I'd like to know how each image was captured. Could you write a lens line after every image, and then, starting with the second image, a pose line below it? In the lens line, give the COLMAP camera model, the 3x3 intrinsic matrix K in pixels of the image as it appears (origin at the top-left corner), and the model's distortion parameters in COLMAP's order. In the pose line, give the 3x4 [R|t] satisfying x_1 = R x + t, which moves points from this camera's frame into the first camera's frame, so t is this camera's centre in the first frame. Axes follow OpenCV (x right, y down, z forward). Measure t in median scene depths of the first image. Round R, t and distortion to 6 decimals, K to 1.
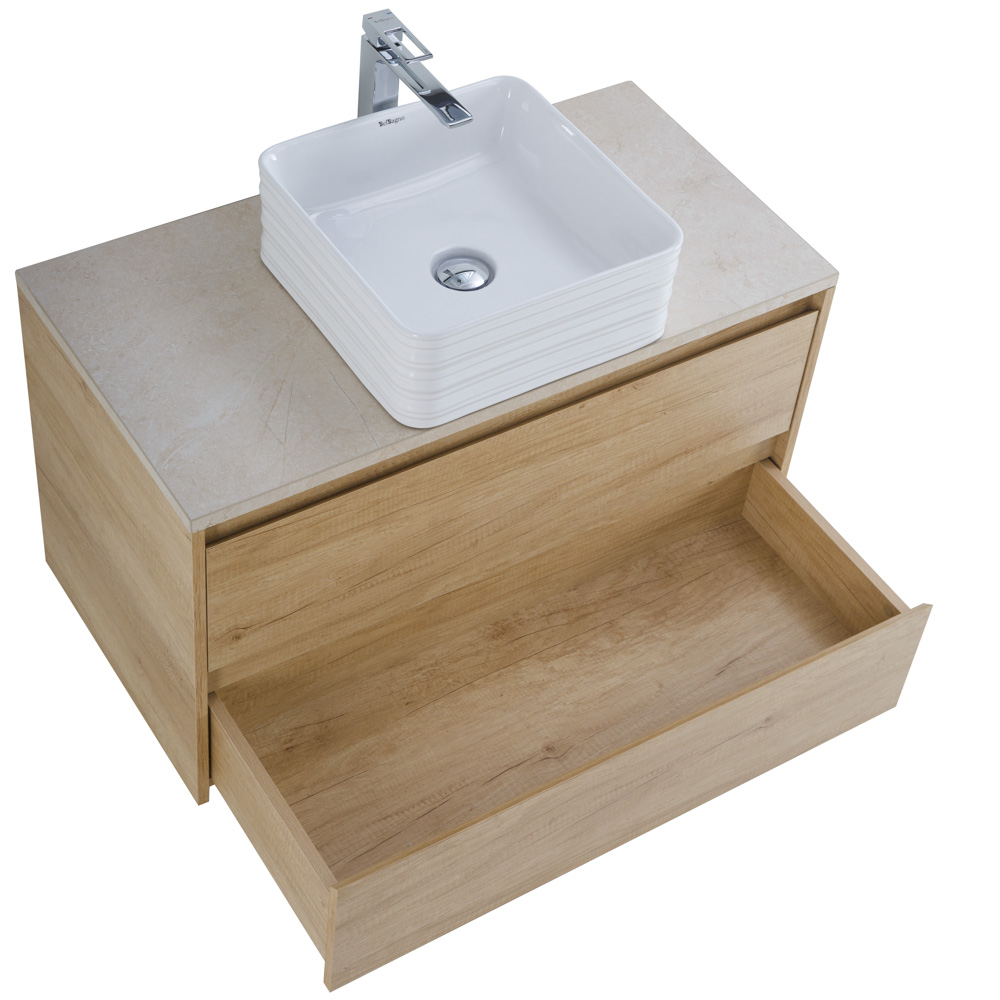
lens RADIAL K [[2066.7, 0, 500.0], [0, 2066.7, 500.0], [0, 0, 1]] dist [0.067198, 0.234771]
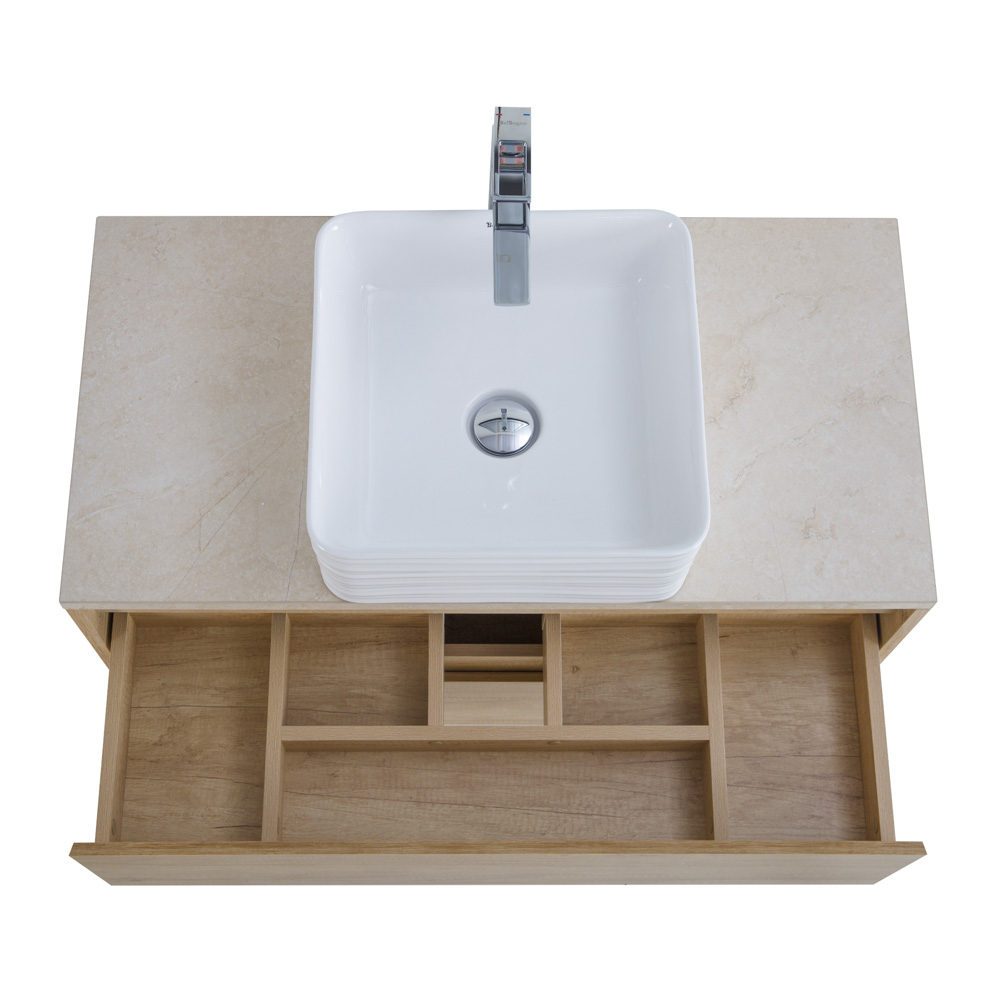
lens RADIAL K [[1510.4, 0, 499.9], [0, 1510.4, 551.8], [0, 0, 1]] dist [0.015006, -0.006846]
pose [[0.835357, 0.484459, -0.259765, 0.175536], [-0.341224, 0.827478, 0.445923, -0.355930], [0.430981, -0.283867, 0.856548, 0.443142]]
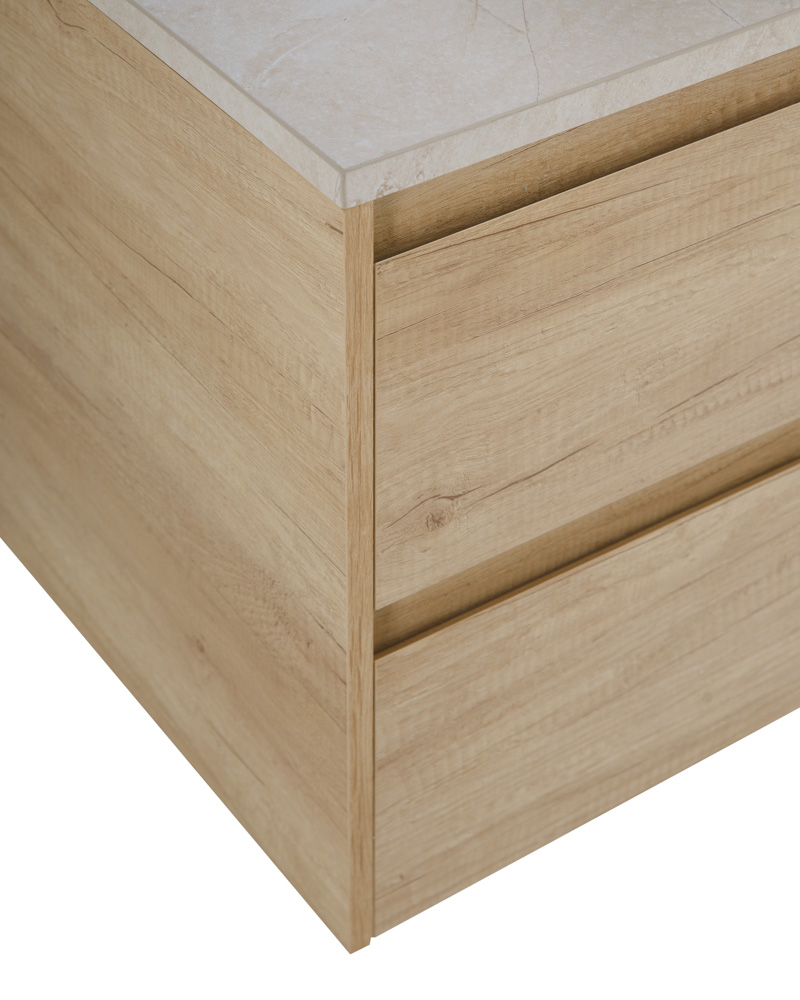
lens RADIAL K [[2402.0, 0, 400.0], [0, 2402.0, 500.0], [0, 0, 1]] dist [0.035738, 0.508567]
pose [[0.996181, -0.084880, -0.020474, -0.120817], [0.081575, 0.988363, -0.128391, 0.123934], [0.031133, 0.126230, 0.991512, 0.481727]]
